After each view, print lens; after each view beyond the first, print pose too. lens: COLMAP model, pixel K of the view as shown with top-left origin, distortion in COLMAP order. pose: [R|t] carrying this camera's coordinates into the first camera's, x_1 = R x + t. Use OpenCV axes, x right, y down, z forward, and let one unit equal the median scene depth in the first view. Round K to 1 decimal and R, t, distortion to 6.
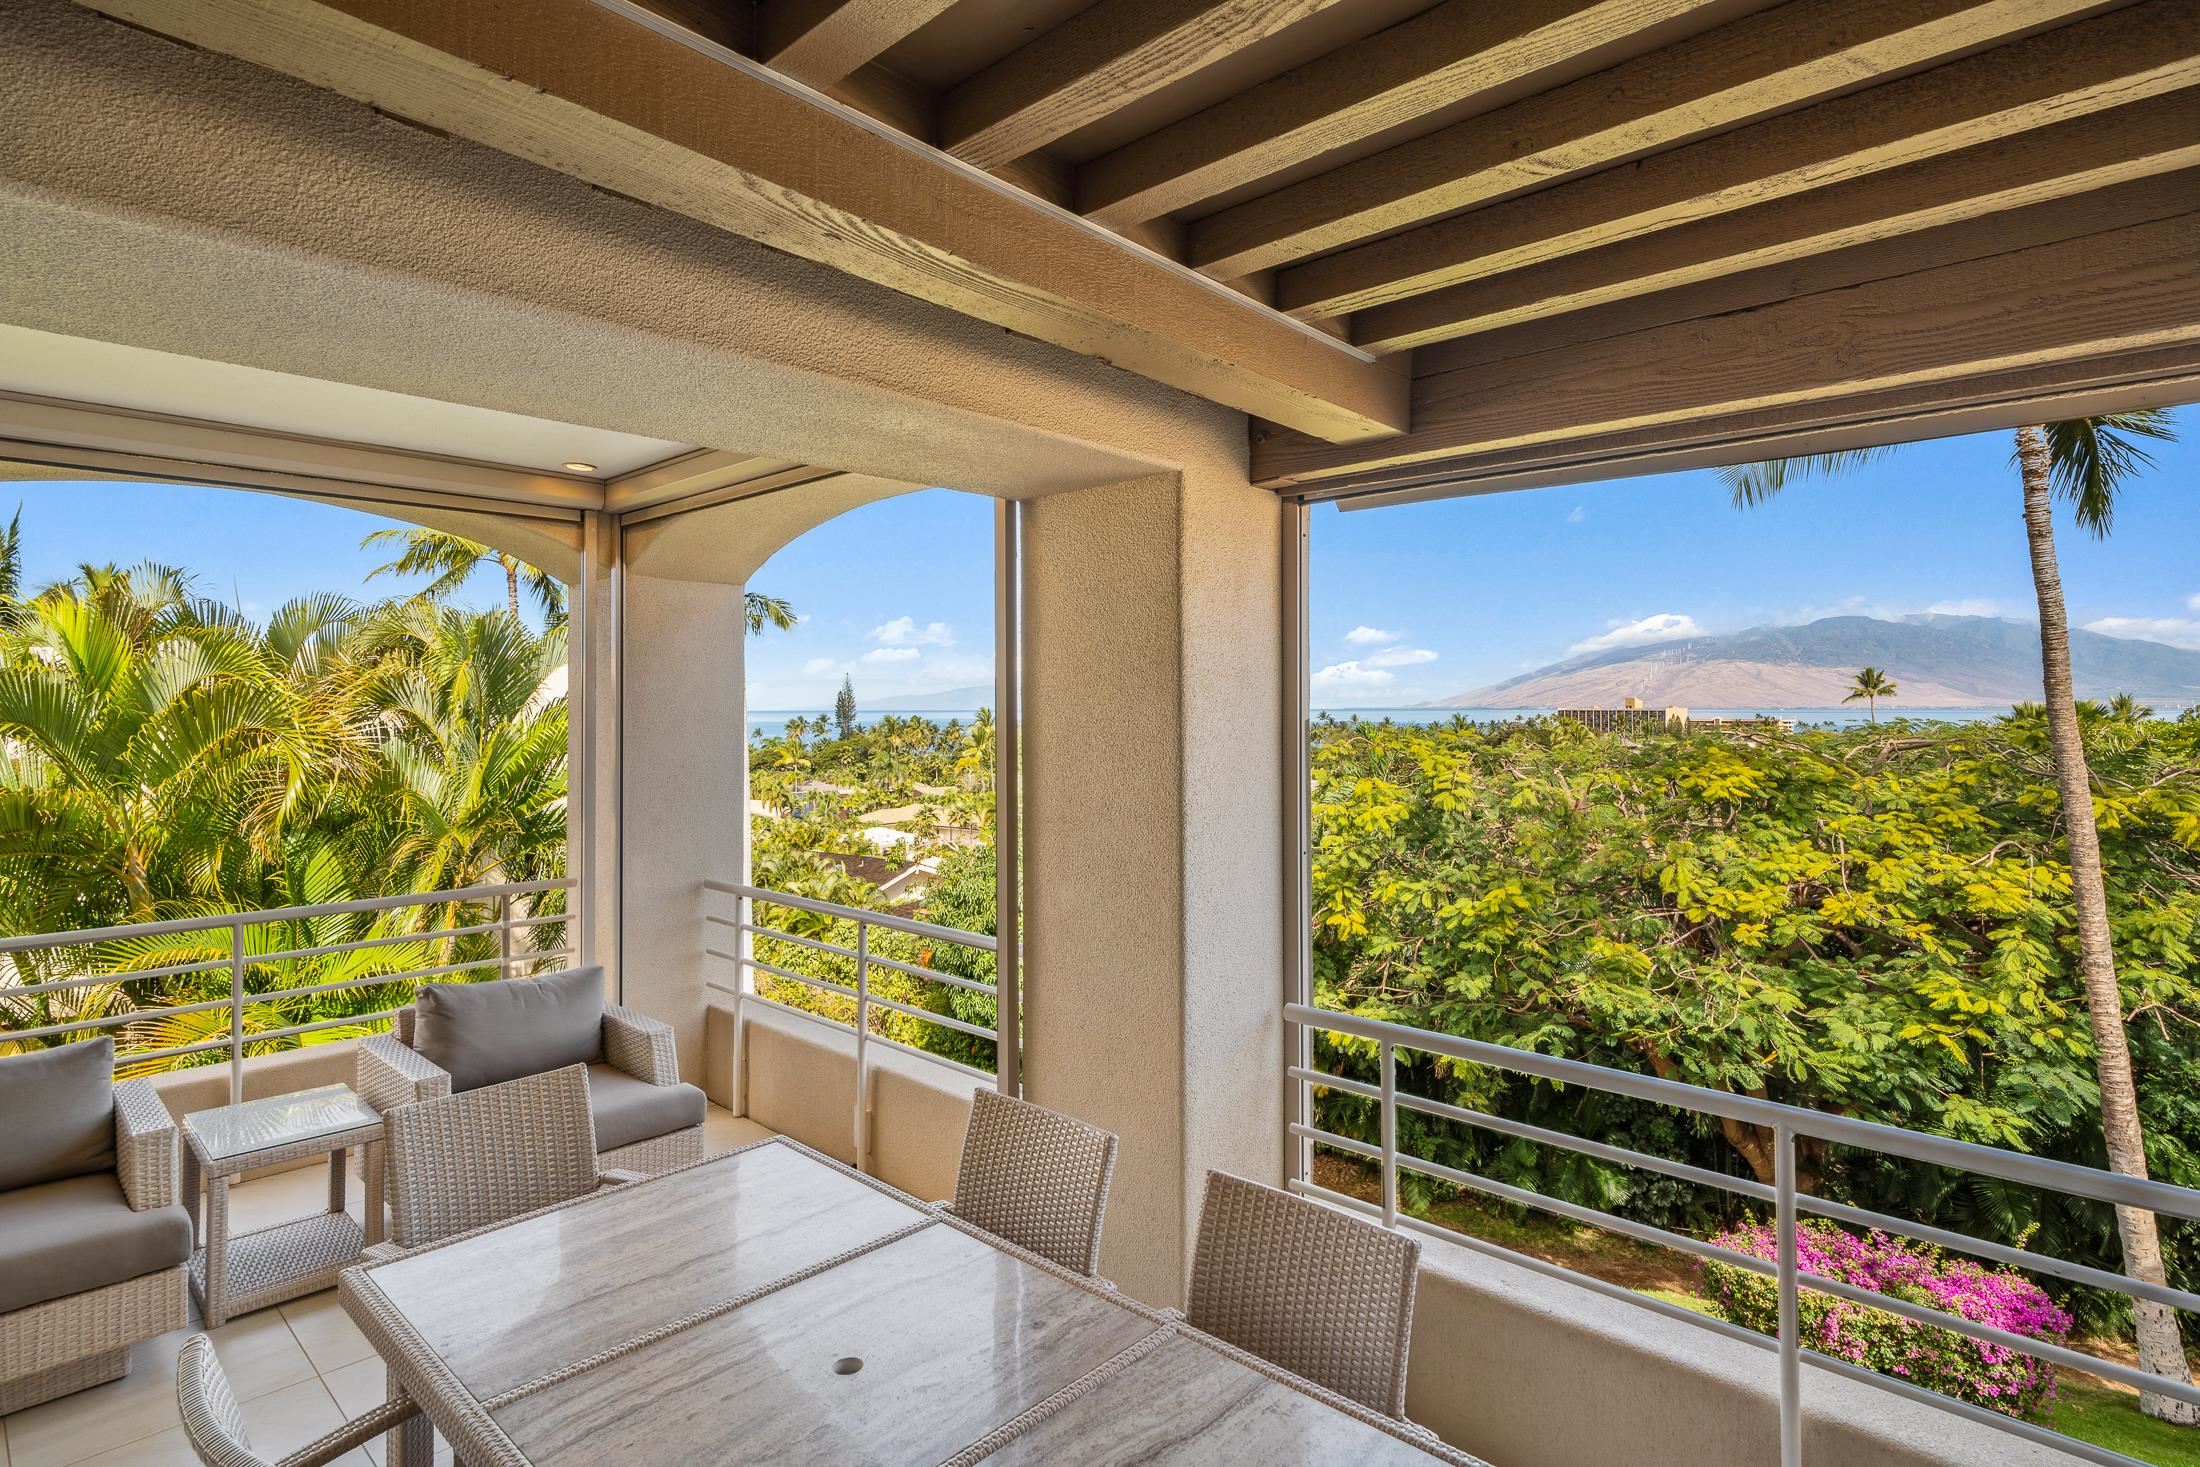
lens RADIAL K [[1113.0, 0, 1118.1], [0, 1113.0, 690.8], [0, 0, 1]] dist [-0.003464, 0.001214]
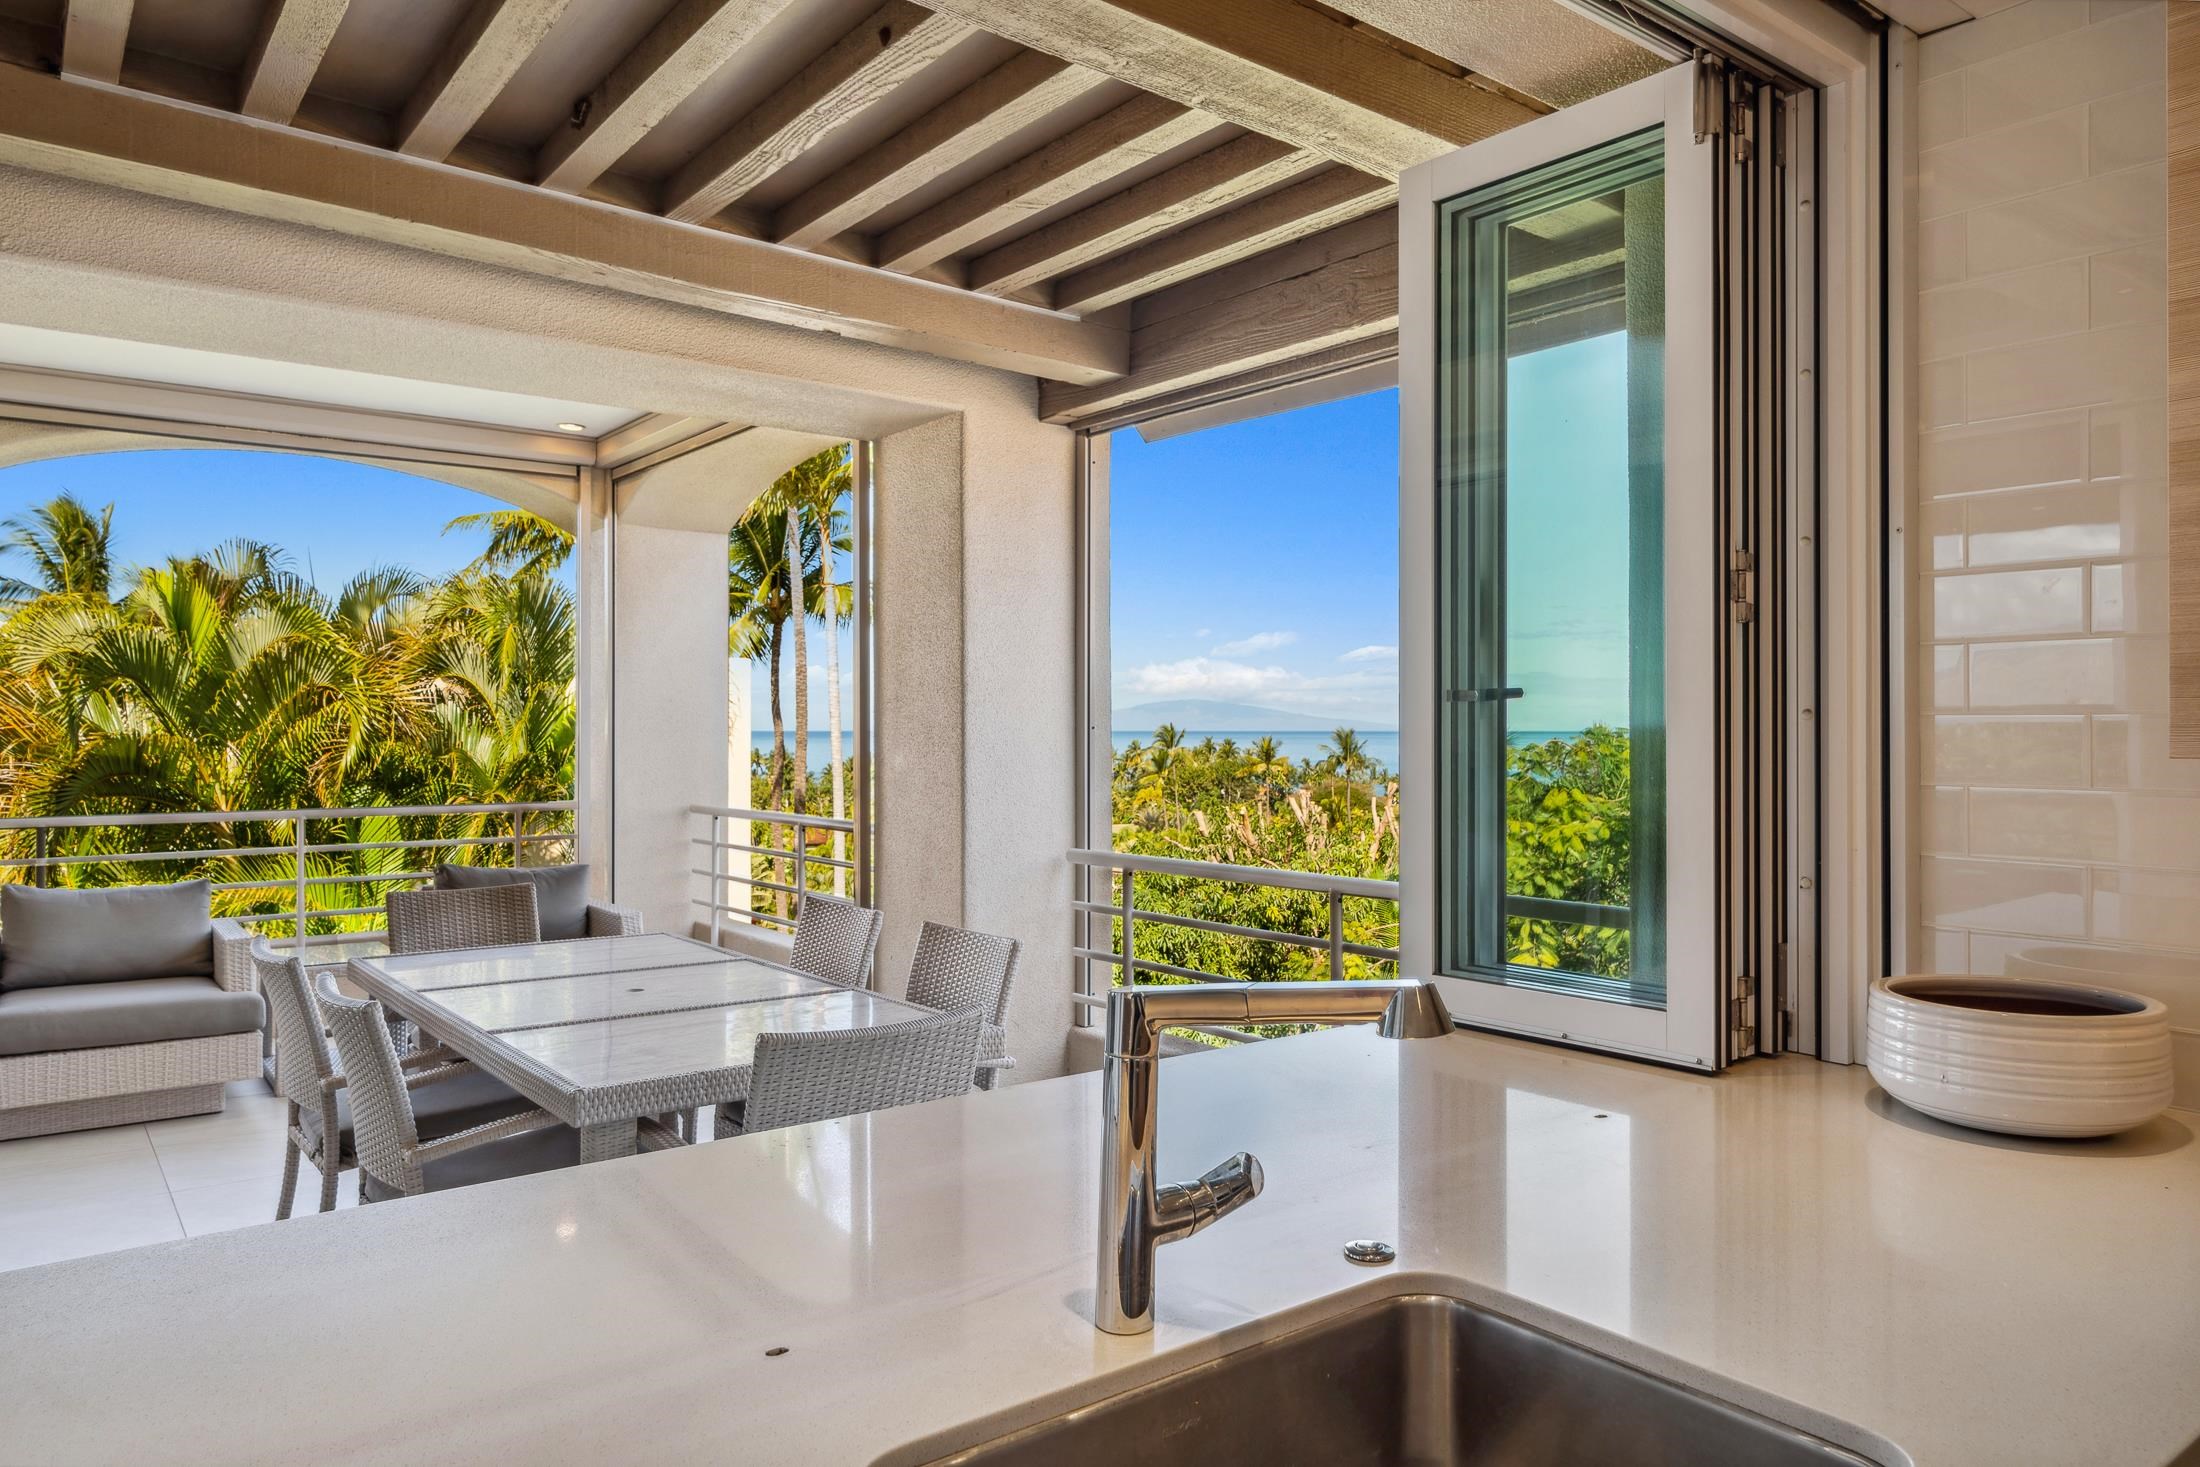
lens RADIAL K [[1432.0, 0, 1119.4], [0, 1432.0, 727.2], [0, 0, 1]] dist [0.008316, -0.002587]
pose [[0.986570, 0.003787, -0.163296, 0.103560], [-0.001686, 0.999914, 0.013000, 0.028829], [0.163332, -0.012550, 0.986491, -0.119411]]
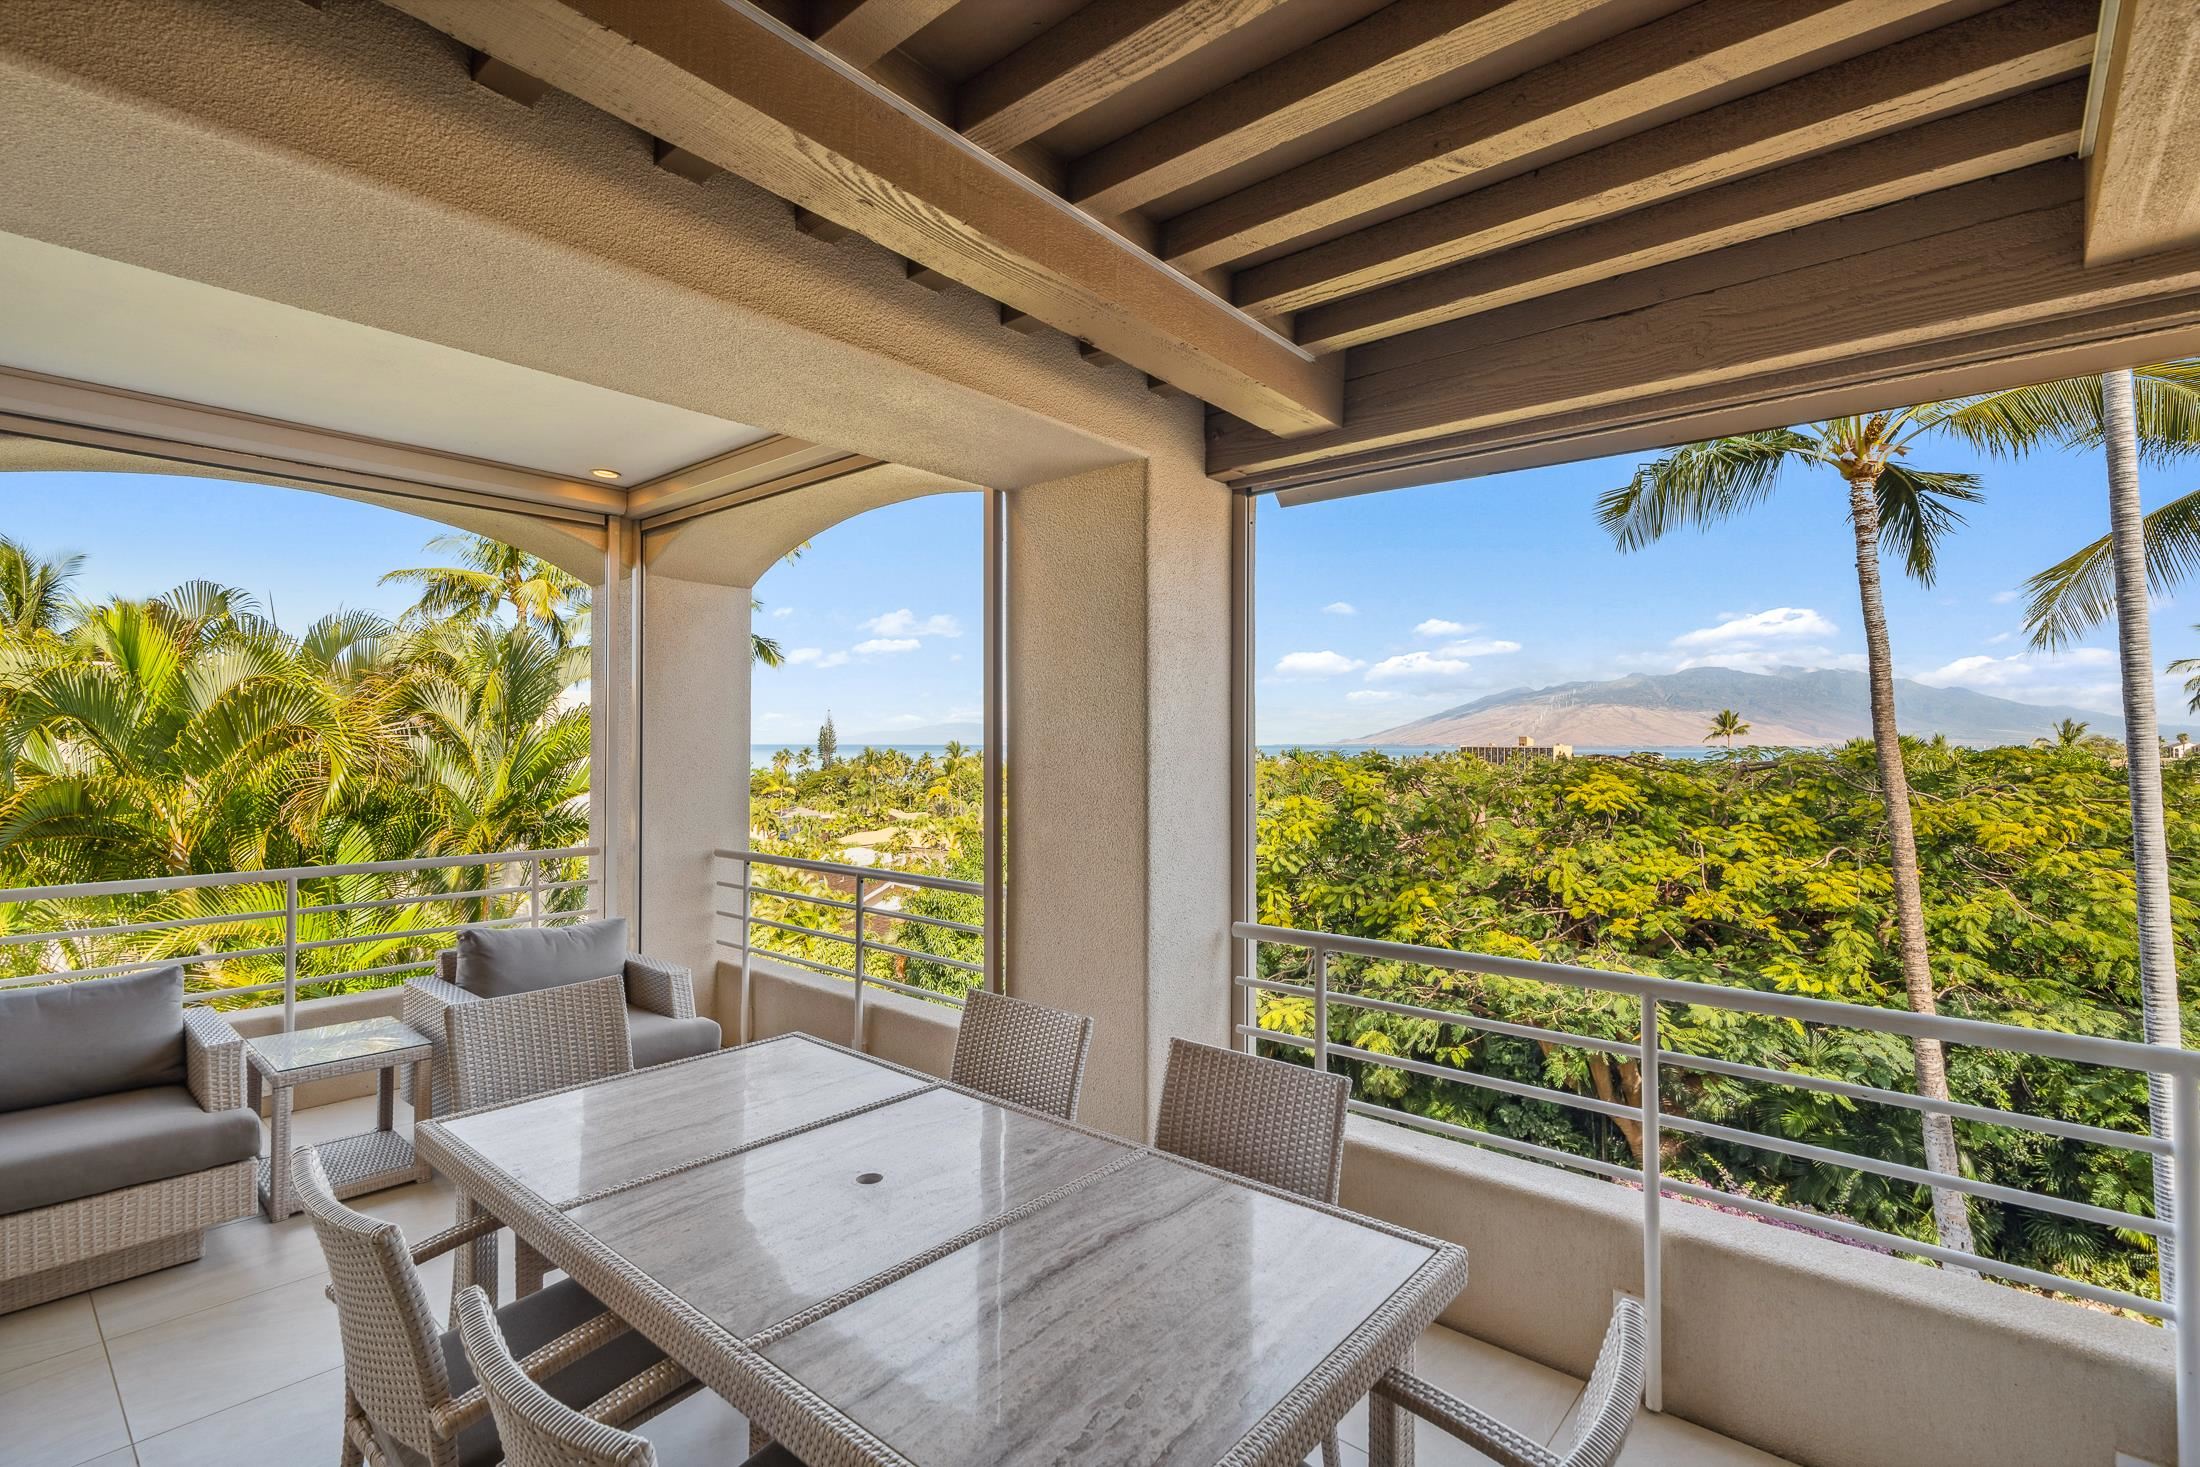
lens RADIAL K [[994.9, 0, 1117.0], [0, 994.9, 733.5], [0, 0, 1]] dist [-0.003938, 0.001028]
pose [[0.999027, 0.005571, 0.043747, -0.004063], [-0.005758, 0.999975, 0.004156, 0.017895], [-0.043723, -0.004404, 0.999034, -0.008066]]
